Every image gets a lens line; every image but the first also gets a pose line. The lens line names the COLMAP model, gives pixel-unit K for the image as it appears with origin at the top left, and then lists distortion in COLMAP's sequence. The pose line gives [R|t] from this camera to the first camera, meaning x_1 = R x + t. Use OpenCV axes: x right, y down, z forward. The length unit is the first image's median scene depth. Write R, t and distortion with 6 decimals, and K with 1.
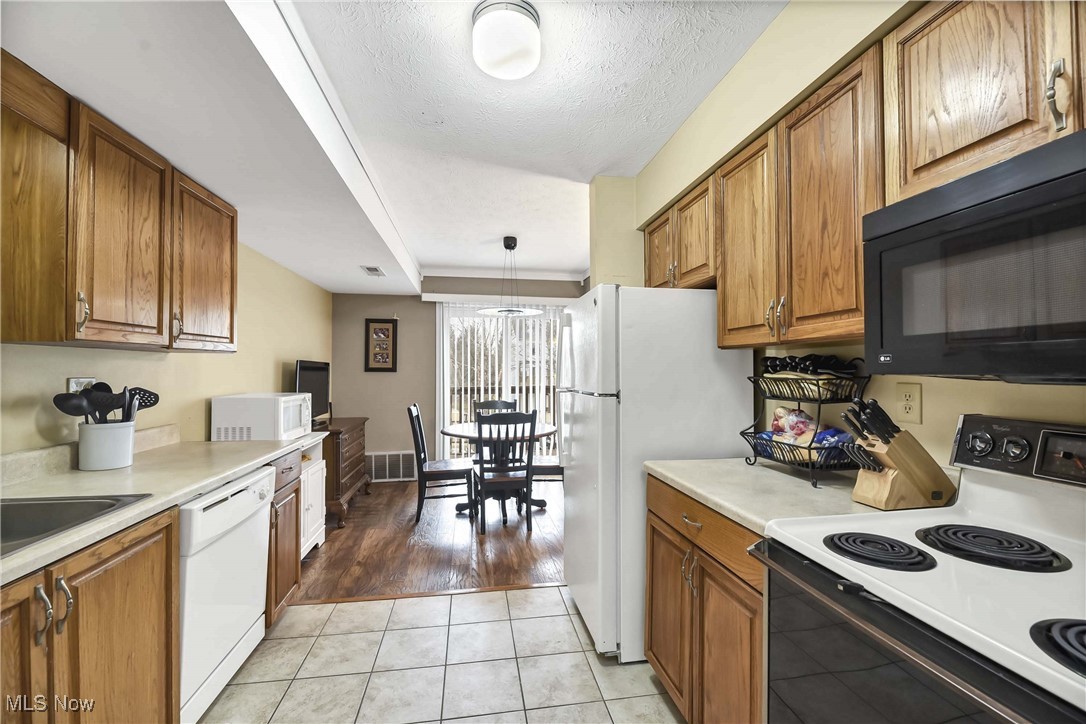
lens RADIAL K [[454.8, 0, 545.9], [0, 454.8, 368.7], [0, 0, 1]] dist [0.002127, -0.005637]
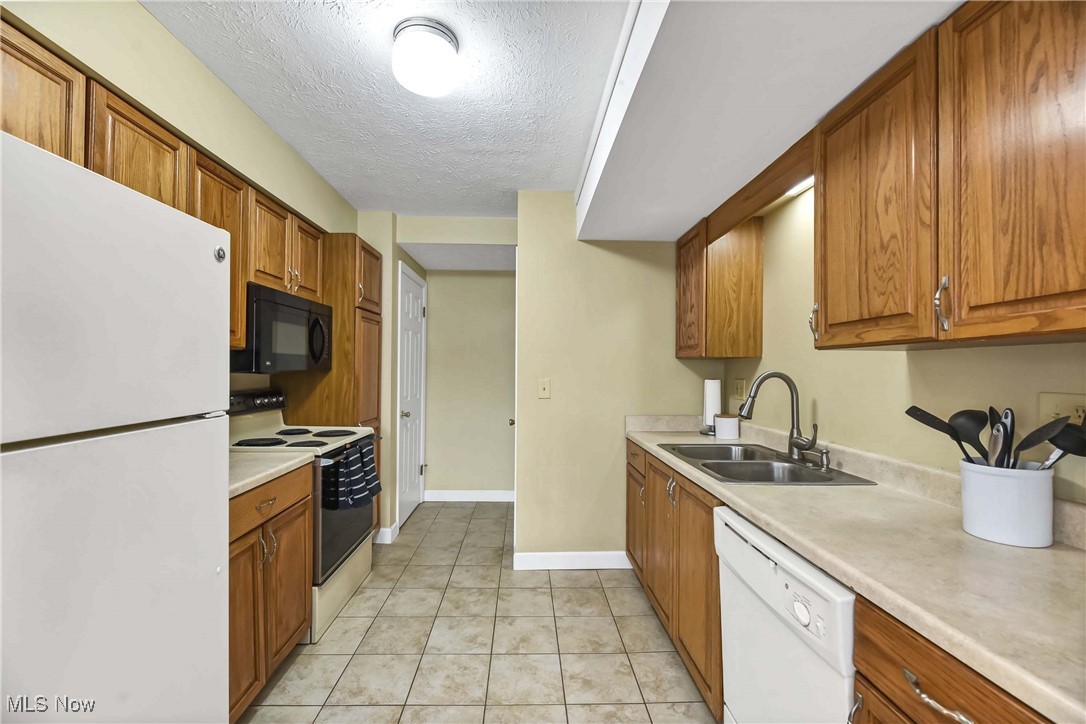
lens RADIAL K [[454.8, 0, 539.7], [0, 454.8, 370.5], [0, 0, 1]] dist [0.002127, -0.005637]
pose [[-0.991969, -0.010423, 0.126051, -0.311084], [-0.010377, 0.999946, 0.001020, -0.002358], [-0.126055, -0.000296, -0.992023, 1.274910]]
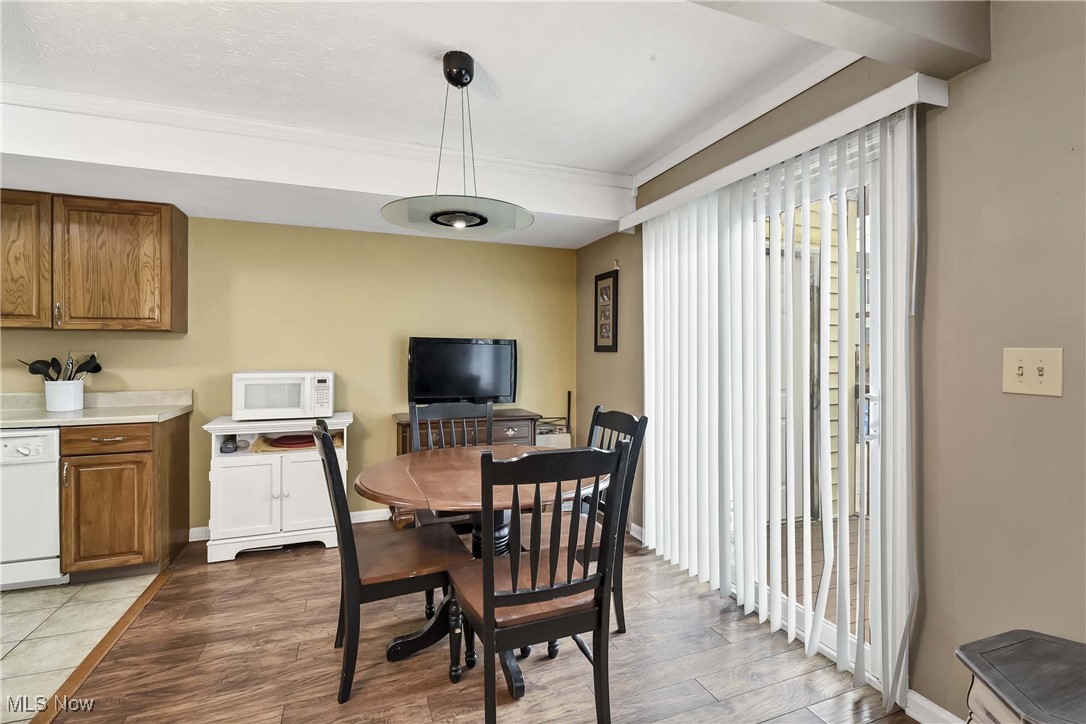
lens RADIAL K [[483.6, 0, 547.5], [0, 483.6, 352.7], [0, 0, 1]] dist [0.002697, -0.001918]
pose [[0.220630, -0.005204, -0.975344, 0.718742], [0.001236, 0.999986, -0.005056, 0.026953], [0.975357, -0.000090, 0.220633, 1.654880]]
